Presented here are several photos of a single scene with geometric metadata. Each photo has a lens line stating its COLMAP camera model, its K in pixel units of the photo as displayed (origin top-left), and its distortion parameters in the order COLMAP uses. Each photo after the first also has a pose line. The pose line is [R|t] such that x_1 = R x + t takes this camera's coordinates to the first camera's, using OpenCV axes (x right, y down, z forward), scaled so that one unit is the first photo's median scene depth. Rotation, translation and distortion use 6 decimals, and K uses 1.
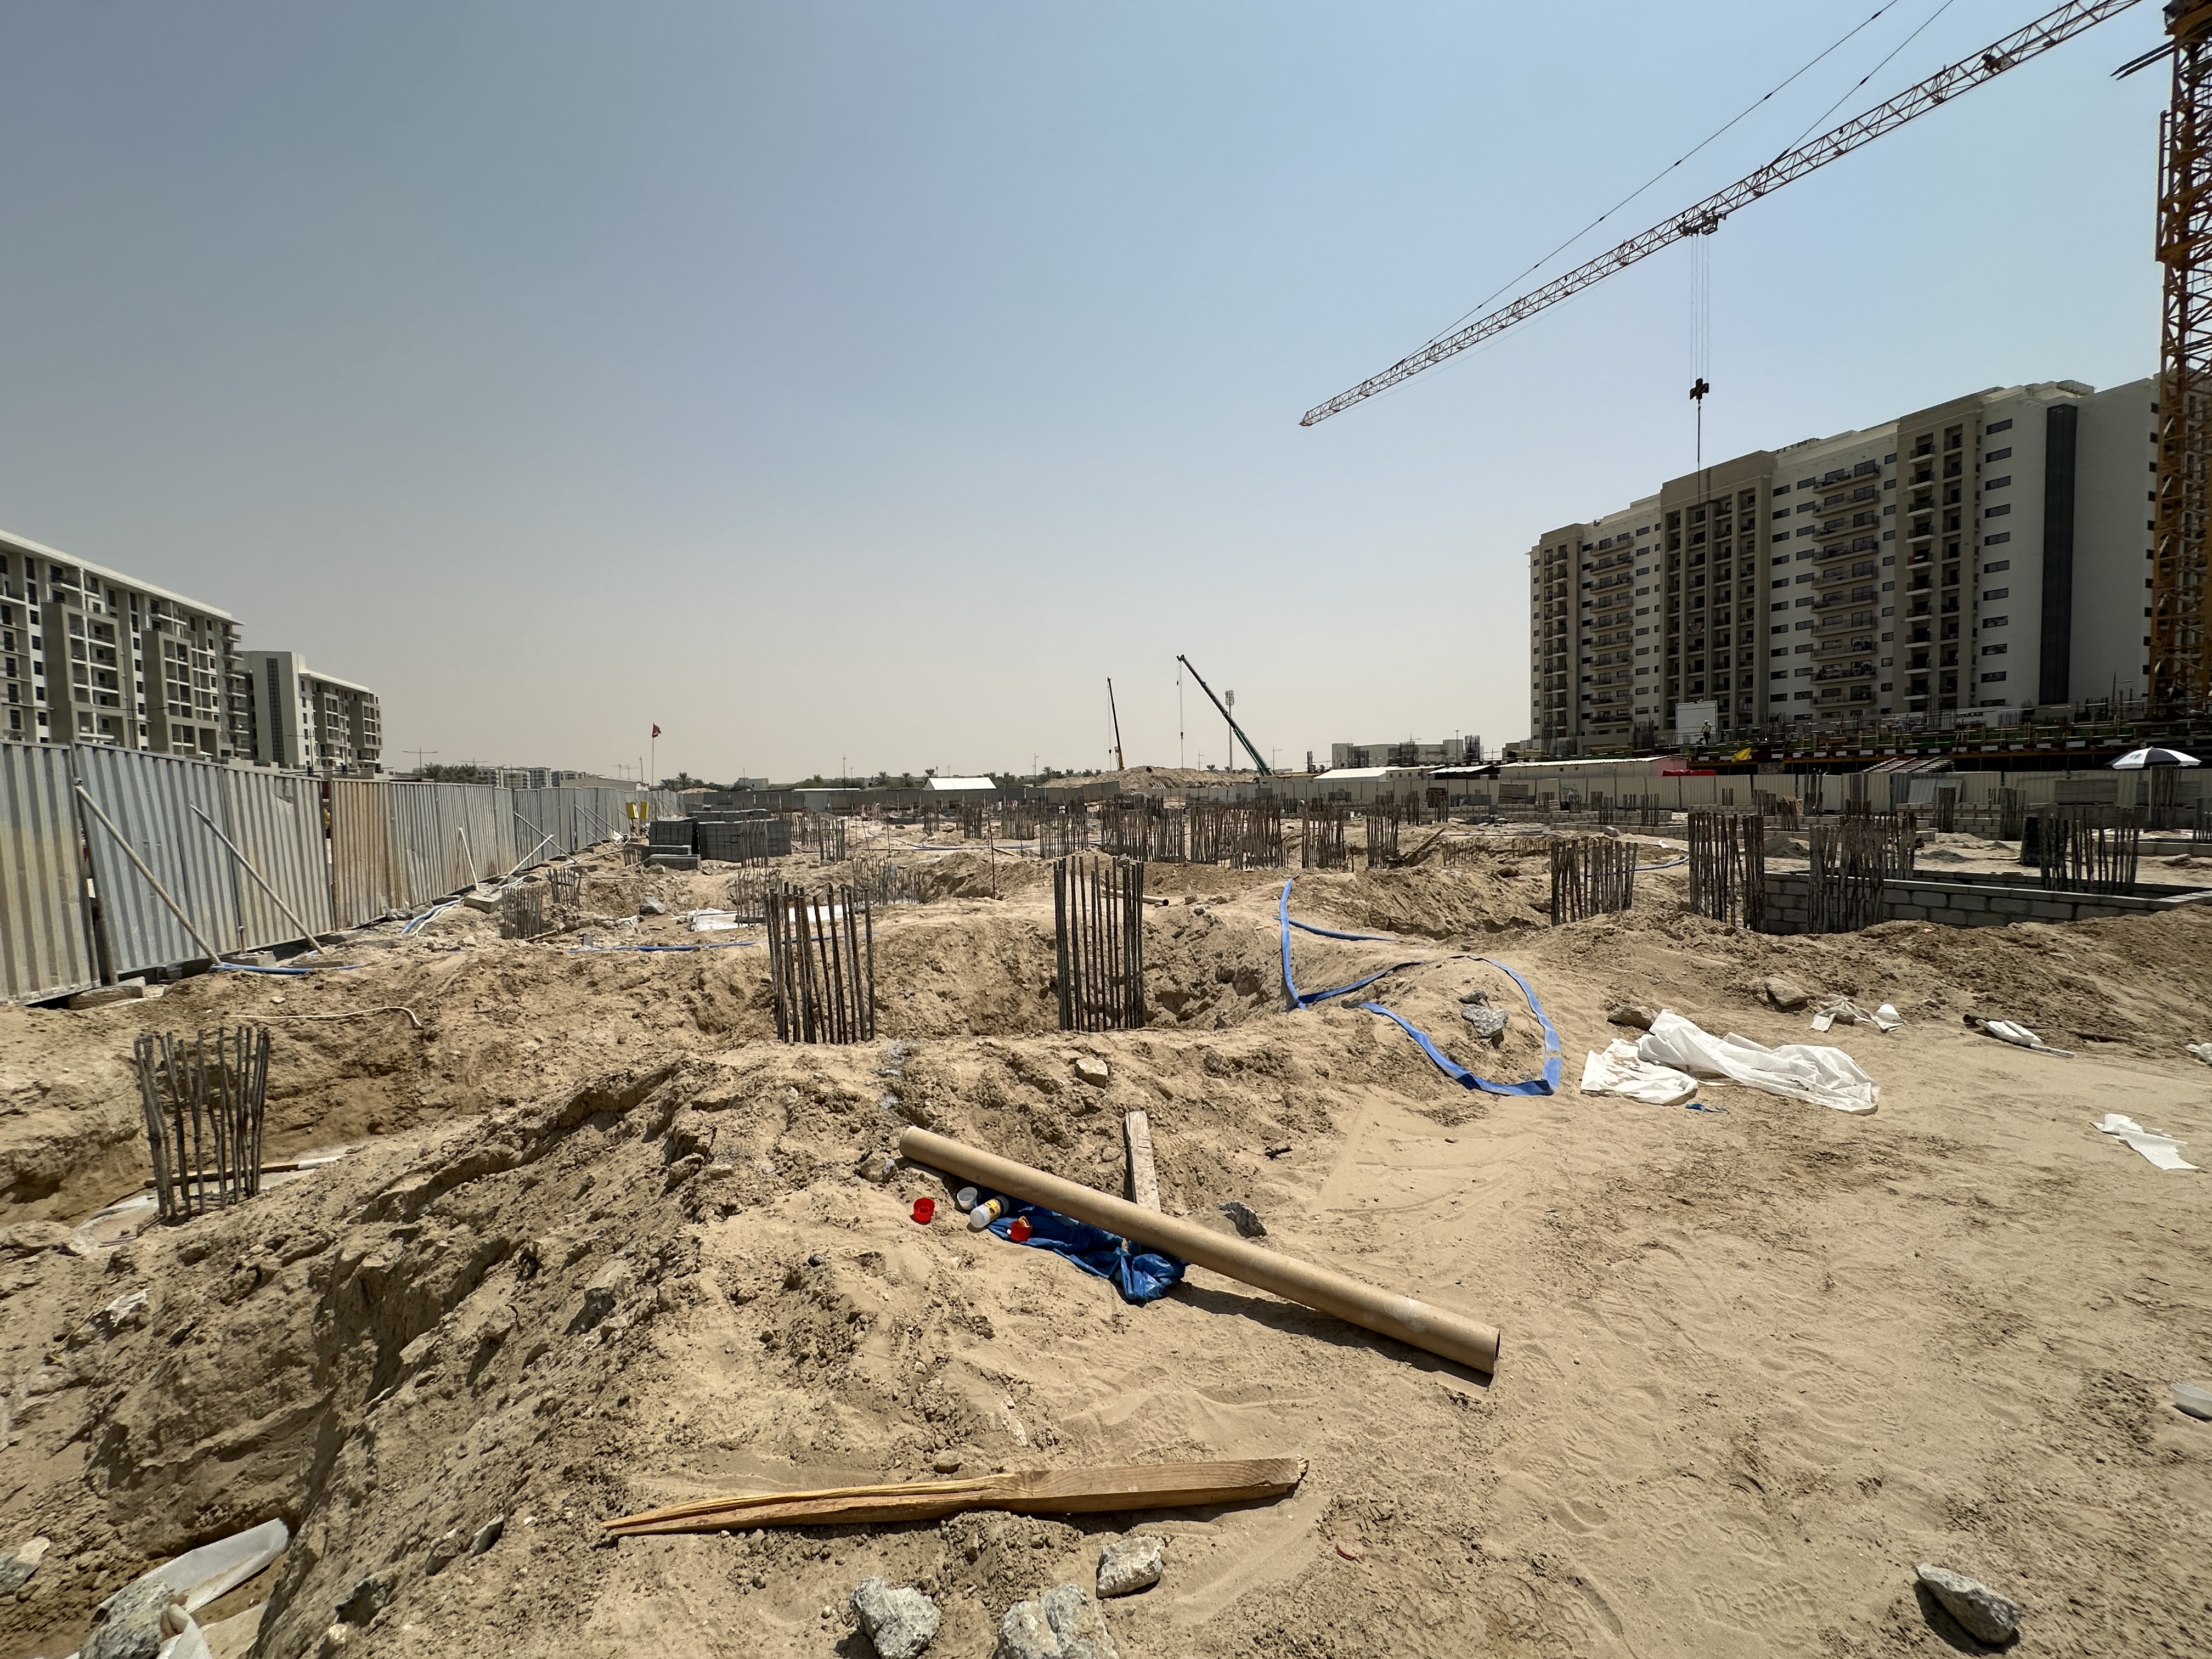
lens RADIAL K [[887.7, 0, 1106.2], [0, 887.7, 832.0], [0, 0, 1]] dist [-0.000991, -0.000218]
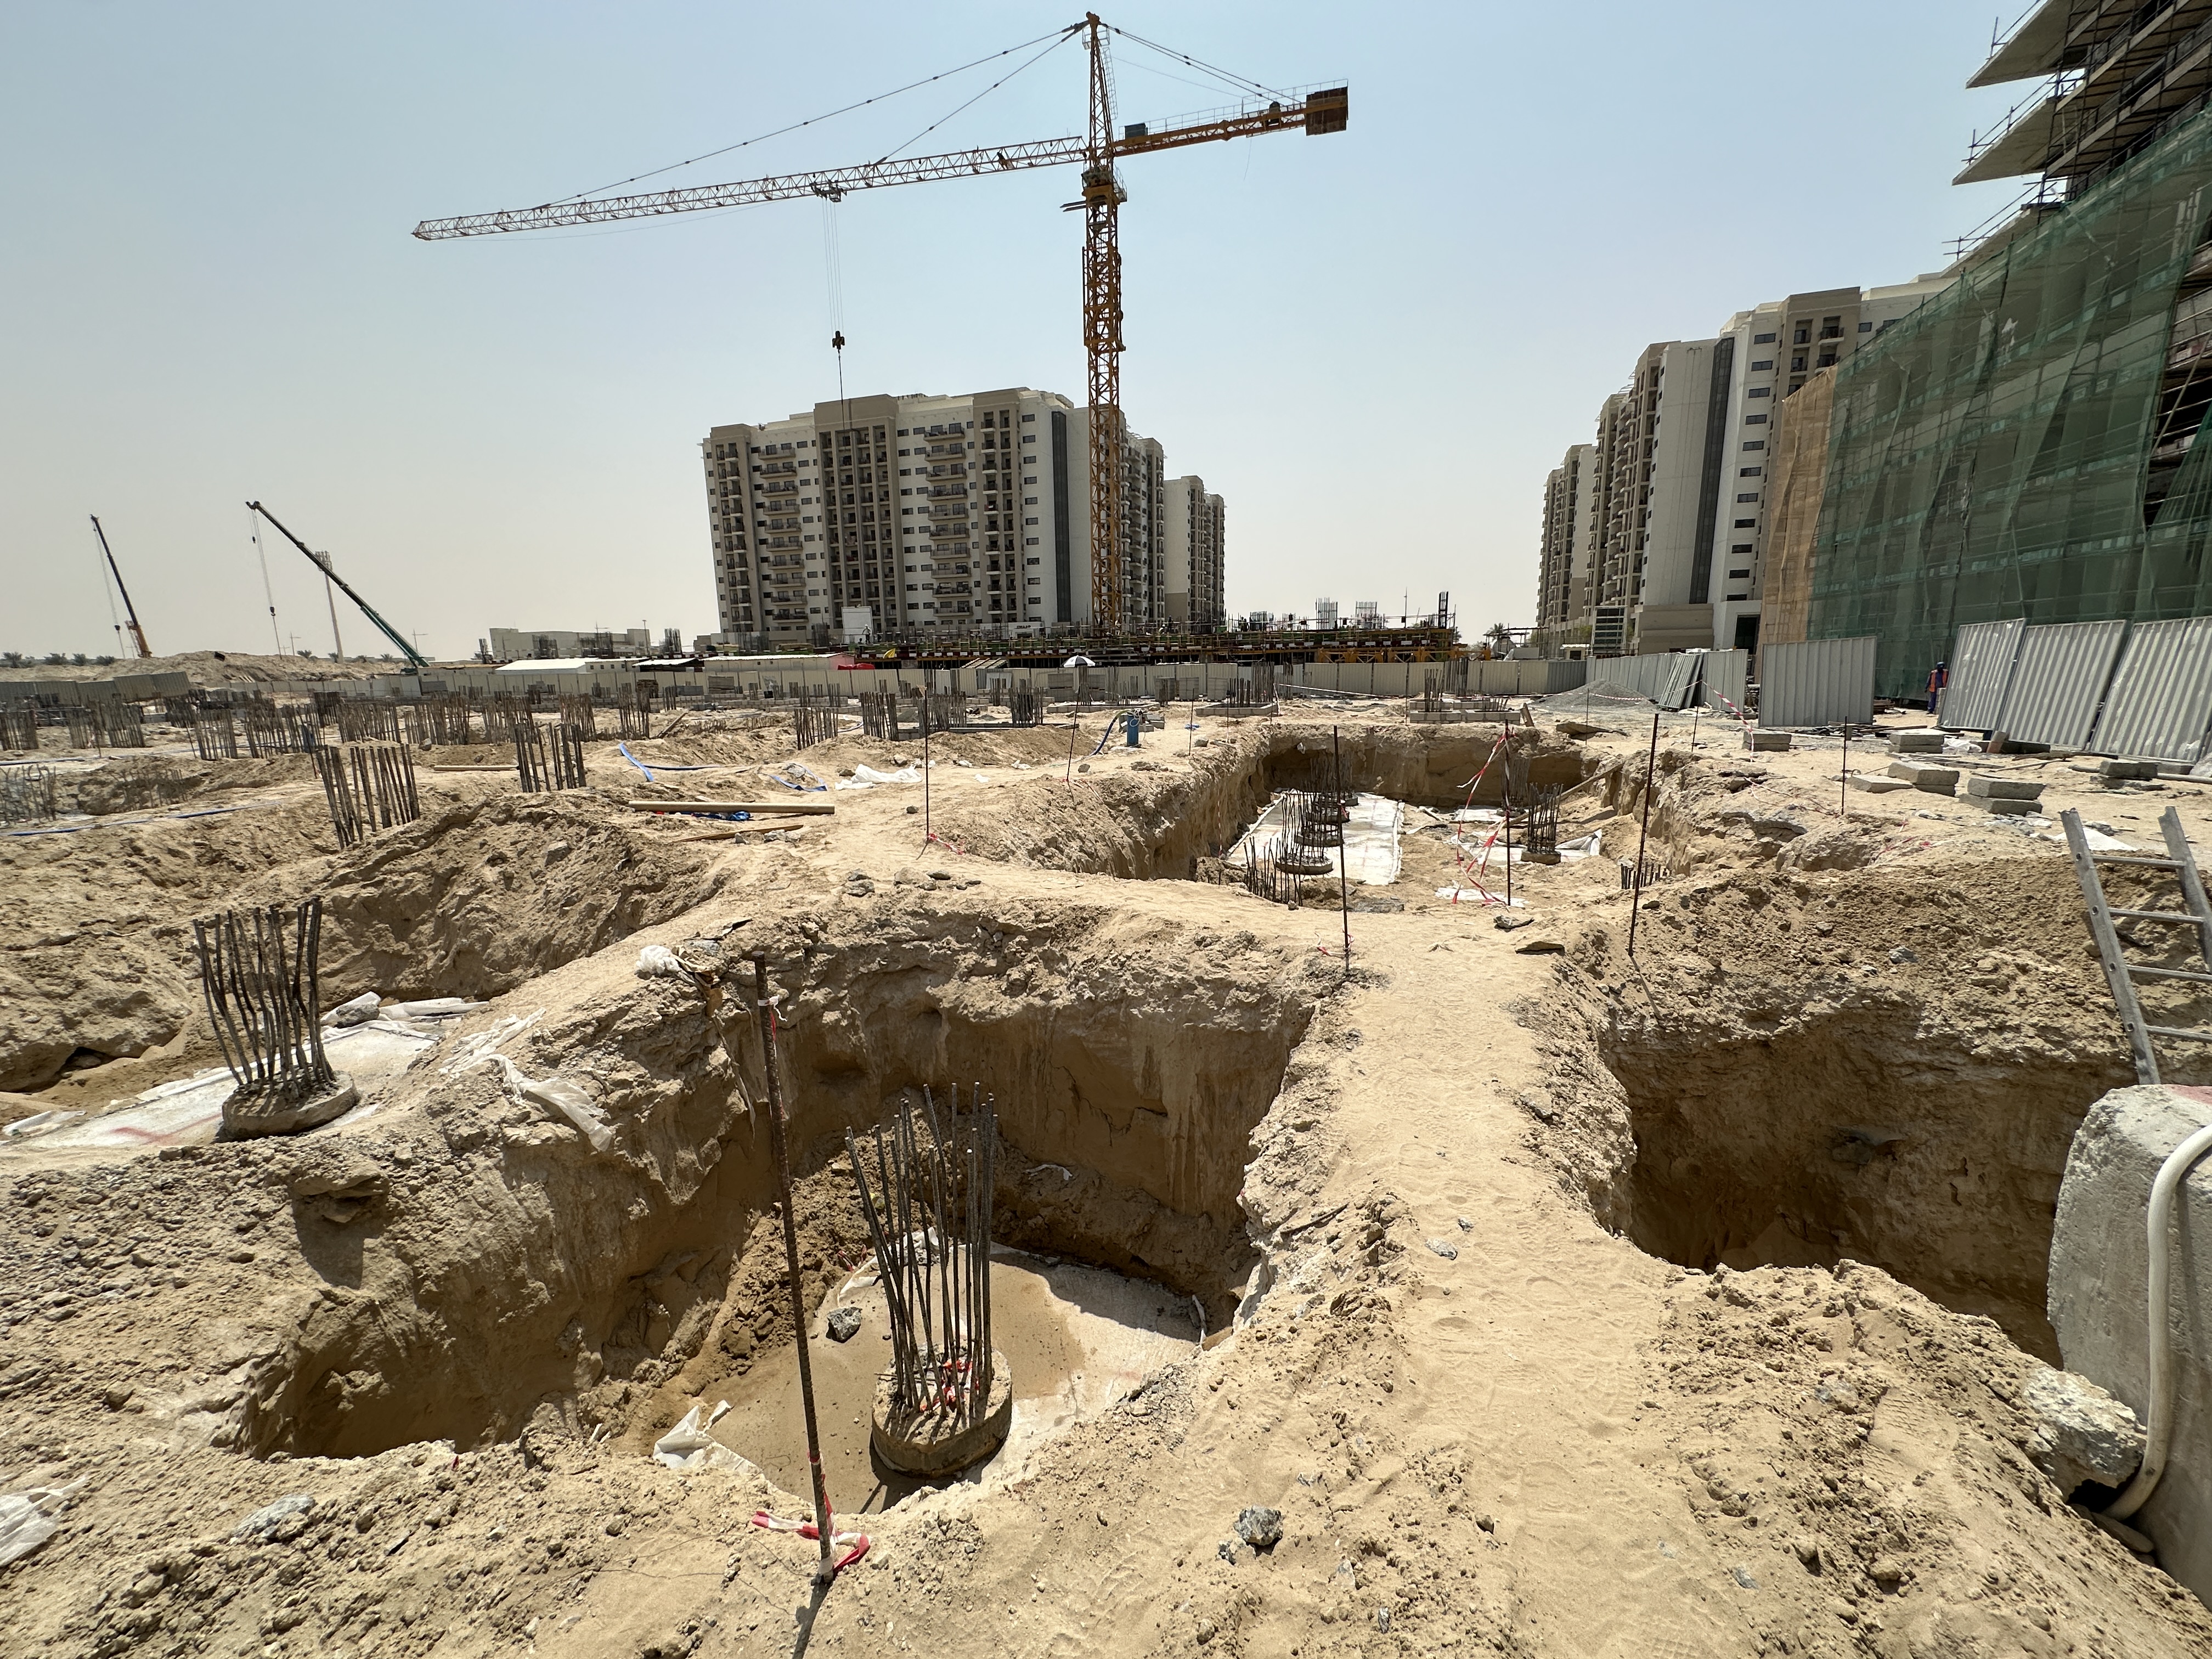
lens RADIAL K [[887.7, 0, 1106.2], [0, 887.7, 832.0], [0, 0, 1]] dist [-0.000991, -0.000218]
pose [[0.658910, -0.129973, 0.740908, -0.031859], [0.040412, 0.989653, 0.137670, 0.002574], [-0.751136, -0.060770, 0.657345, -0.047532]]
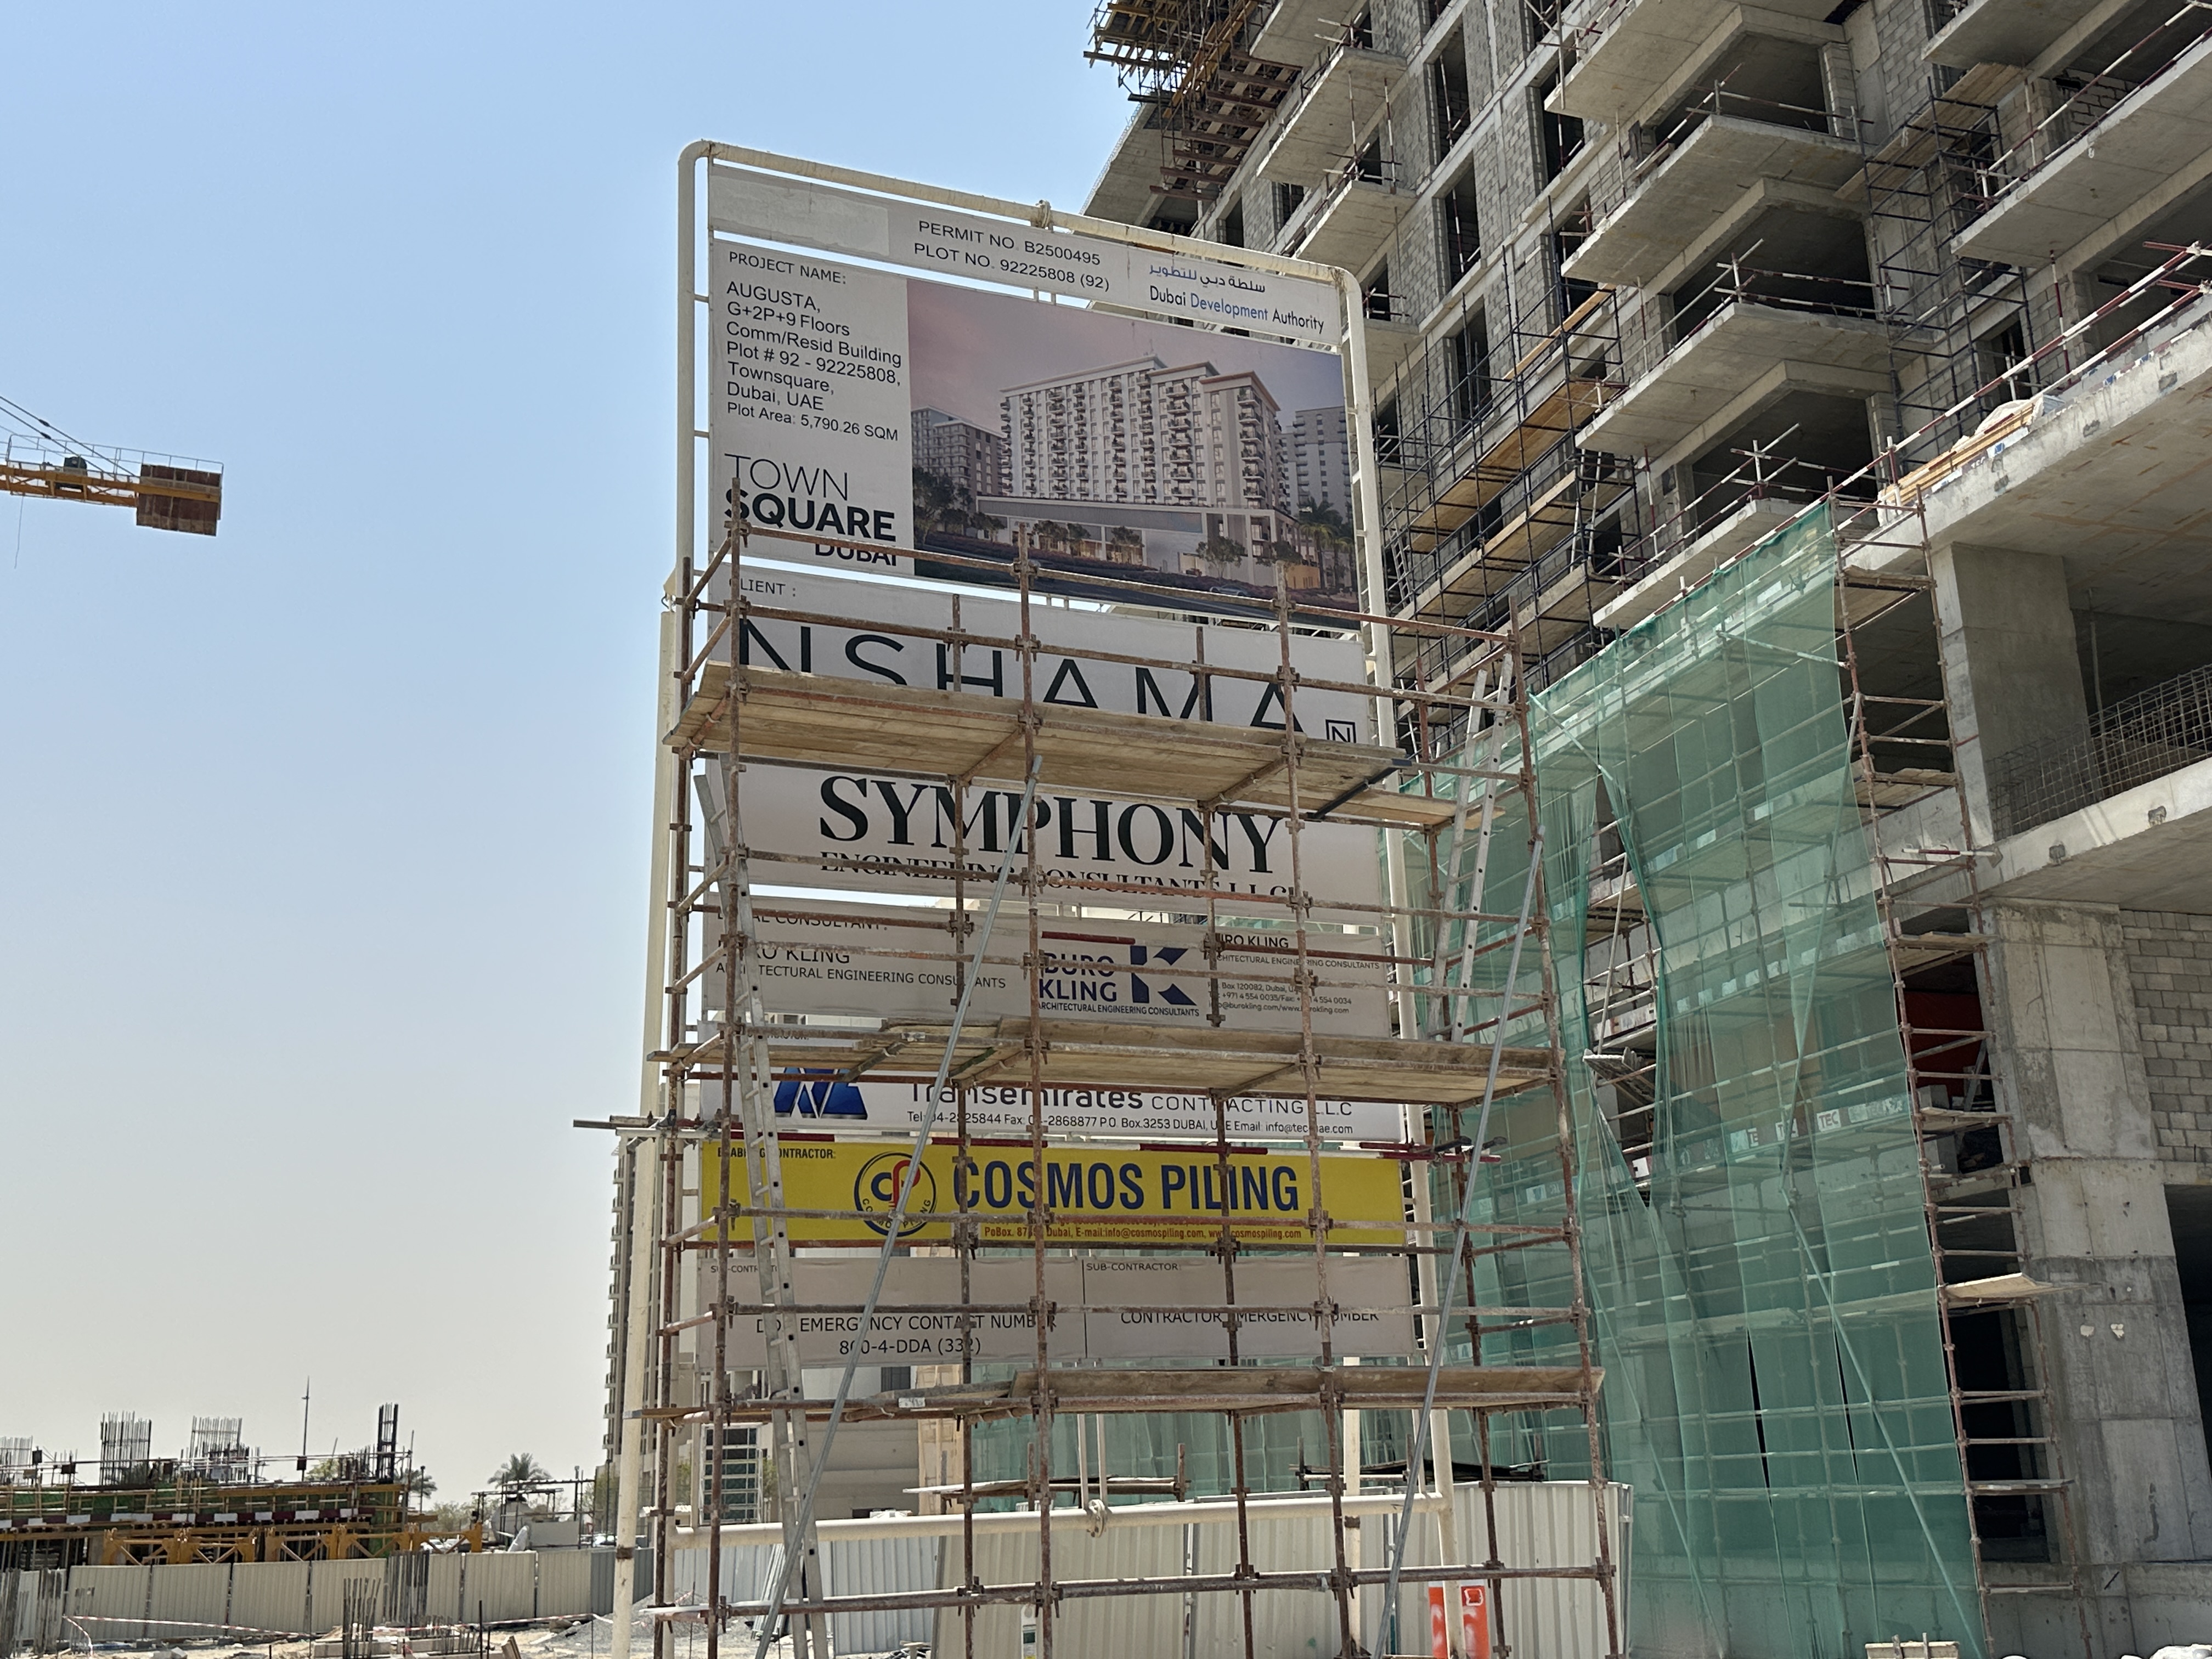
lens RADIAL K [[2270.0, 0, 1106.0], [0, 2270.0, 829.5], [0, 0, 1]] dist [0.002967, -0.013552]
pose [[0.072500, 0.306469, 0.949116, -0.119661], [0.081235, 0.946644, -0.311876, 0.004329], [-0.994055, 0.099712, 0.043736, -0.082947]]
